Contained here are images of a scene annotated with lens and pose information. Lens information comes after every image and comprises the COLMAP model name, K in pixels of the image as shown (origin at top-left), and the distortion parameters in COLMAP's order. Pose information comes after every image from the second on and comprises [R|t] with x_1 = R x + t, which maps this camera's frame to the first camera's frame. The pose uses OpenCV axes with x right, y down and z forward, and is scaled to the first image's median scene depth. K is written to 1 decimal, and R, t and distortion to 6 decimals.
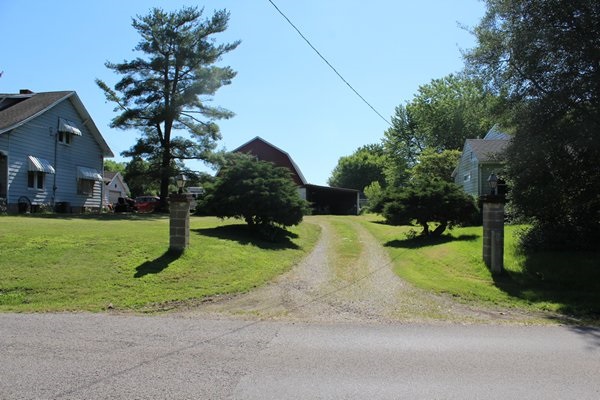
lens RADIAL K [[494.9, 0, 303.8], [0, 494.9, 201.8], [0, 0, 1]] dist [-0.168674, 0.155101]
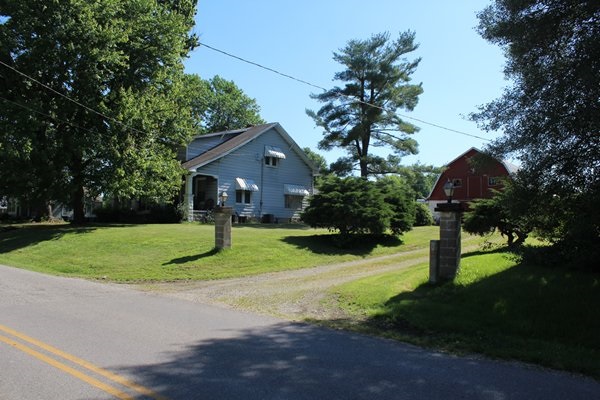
lens RADIAL K [[494.9, 0, 303.8], [0, 494.9, 201.8], [0, 0, 1]] dist [-0.168674, 0.155101]
pose [[0.827160, -0.018793, -0.561652, 0.236614], [0.004903, 0.999644, -0.026229, 0.002120], [0.561945, 0.018942, 0.826958, 0.008064]]
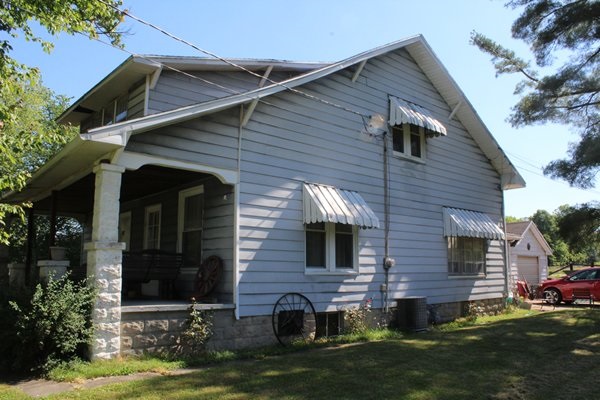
lens RADIAL K [[494.9, 0, 303.8], [0, 494.9, 201.8], [0, 0, 1]] dist [-0.168674, 0.155101]
pose [[0.705450, -0.108880, -0.700347, -0.230972], [0.023967, 0.991229, -0.129961, -0.023866], [0.708354, 0.074896, 0.701872, 0.549171]]
